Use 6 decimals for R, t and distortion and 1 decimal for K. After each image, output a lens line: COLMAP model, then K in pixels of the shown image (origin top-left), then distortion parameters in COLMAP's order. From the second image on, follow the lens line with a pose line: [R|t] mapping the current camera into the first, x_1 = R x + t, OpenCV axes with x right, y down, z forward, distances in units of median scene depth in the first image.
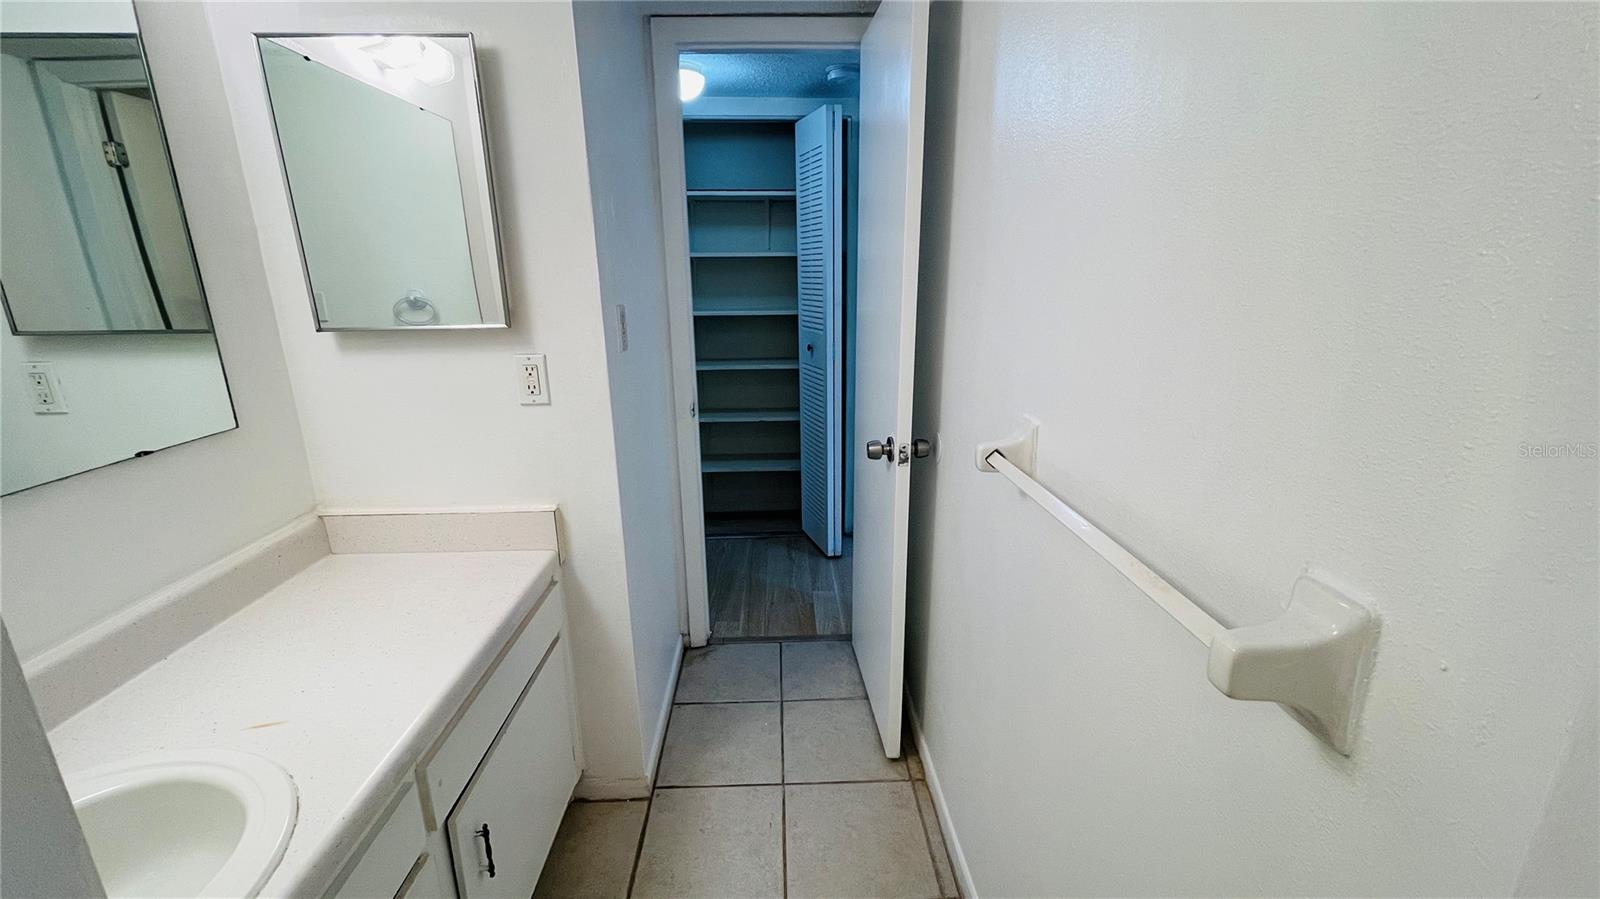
lens RADIAL K [[646.4, 0, 795.7], [0, 646.4, 449.3], [0, 0, 1]] dist [-0.001702, -0.000300]
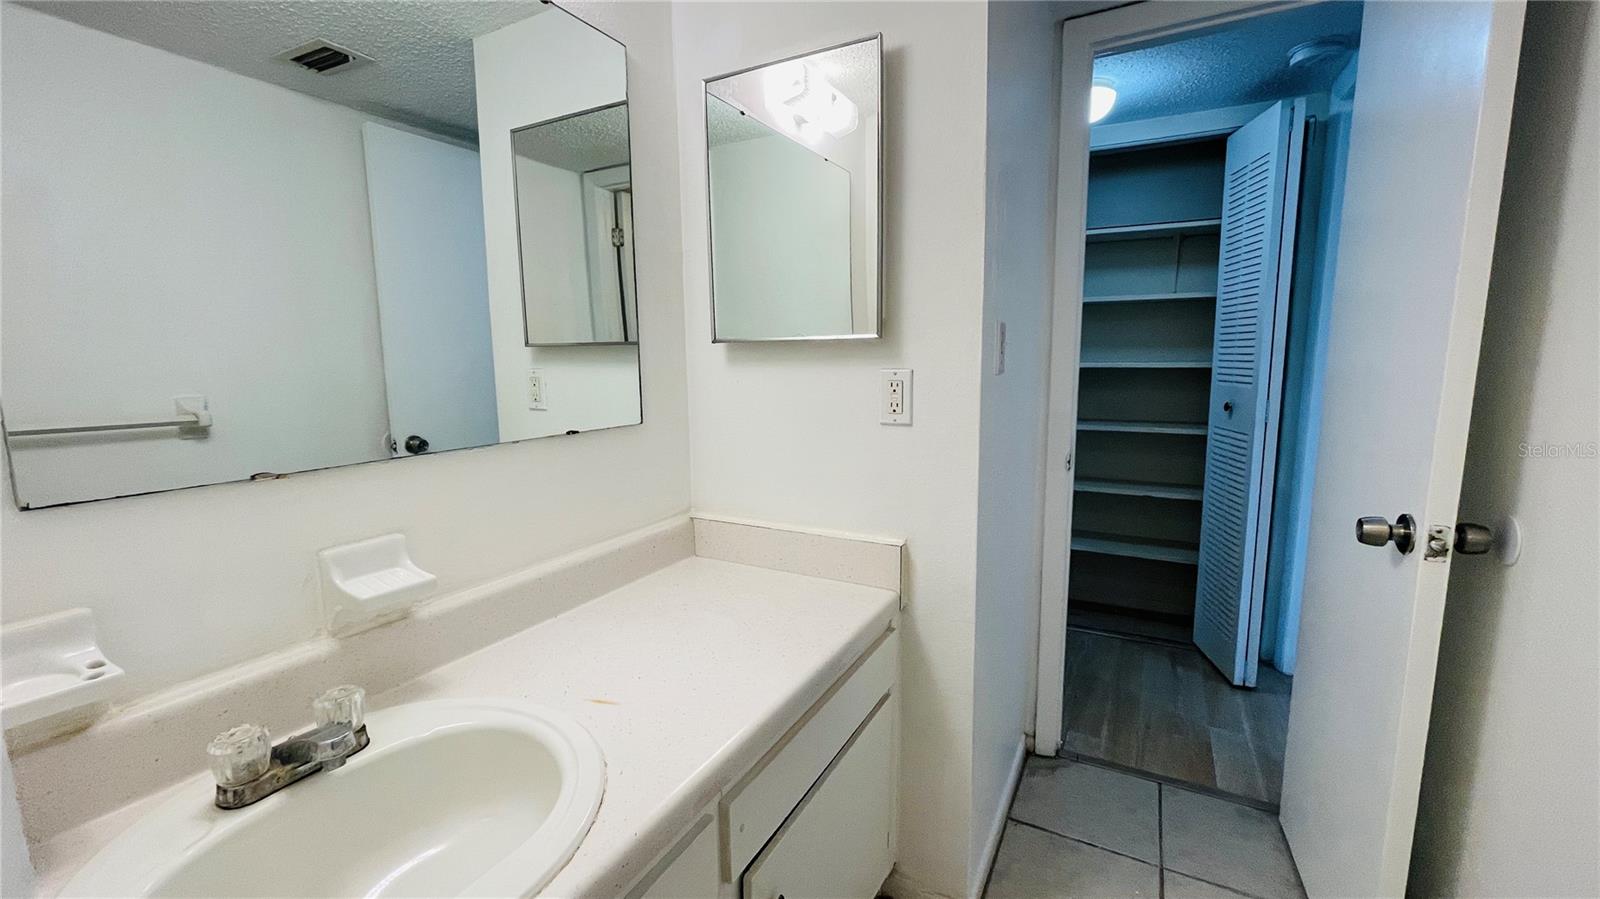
lens RADIAL K [[644.1, 0, 793.1], [0, 644.1, 449.5], [0, 0, 1]] dist [-0.000840, -0.000012]
pose [[0.859781, 0.072164, -0.505538, -0.052520], [-0.132430, 0.987605, -0.084249, 0.046204], [0.493193, 0.139384, 0.858681, 0.123057]]
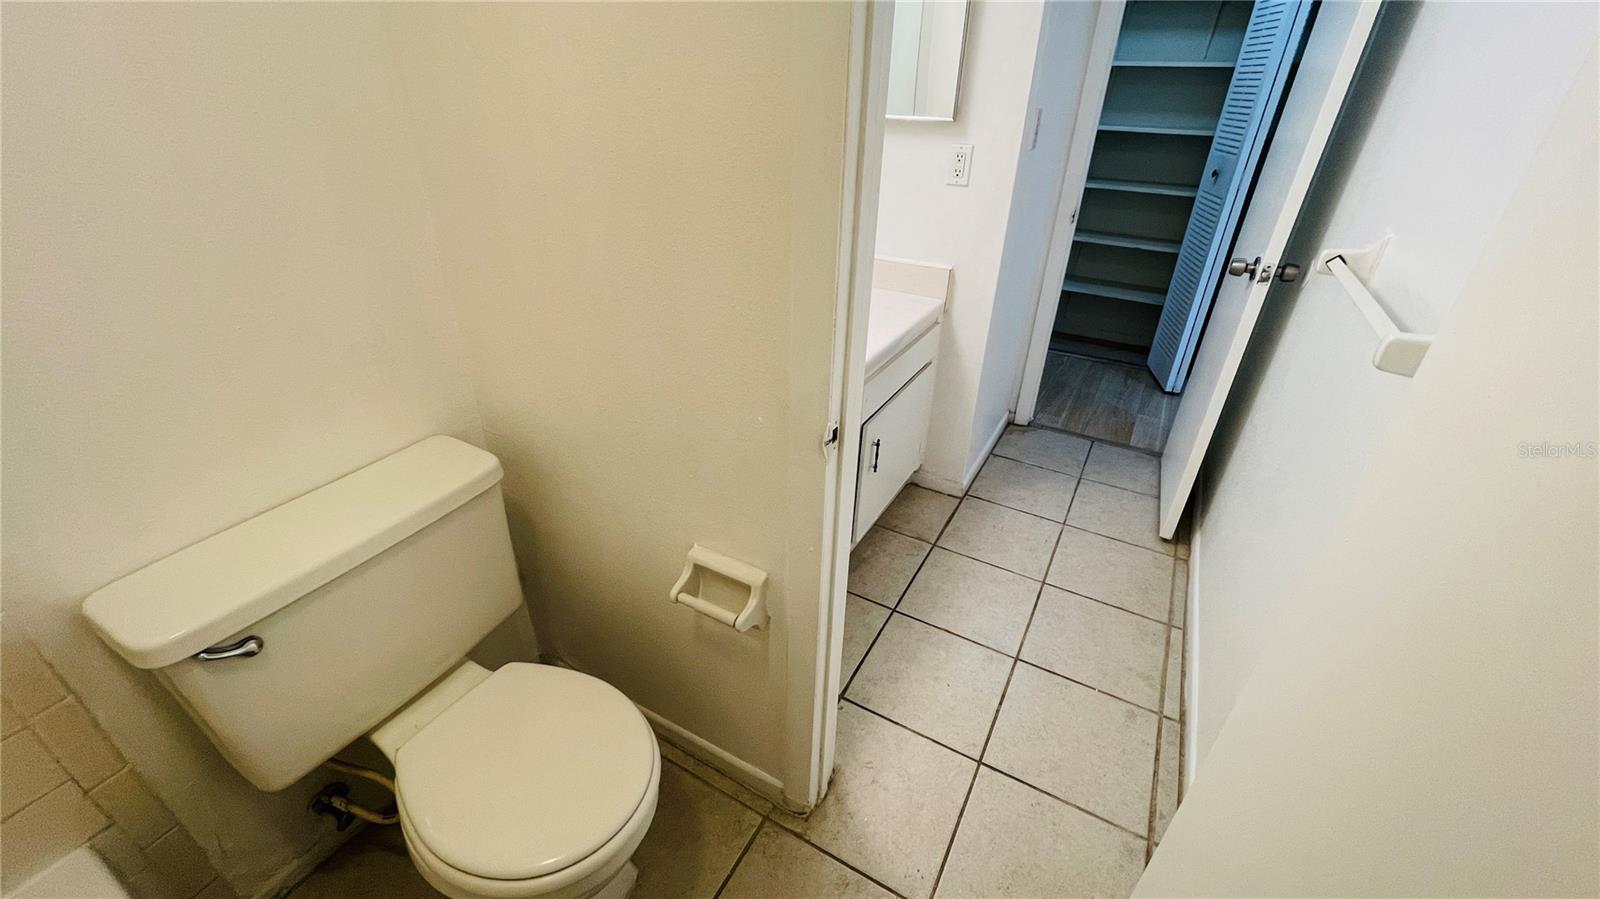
lens RADIAL K [[648.8, 0, 796.3], [0, 648.8, 447.3], [0, 0, 1]] dist [-0.000560, 0.000383]
pose [[0.852234, 0.284716, -0.438901, 0.047591], [-0.168454, 0.943603, 0.285021, 0.090427], [0.495298, -0.168970, 0.852132, -0.317901]]
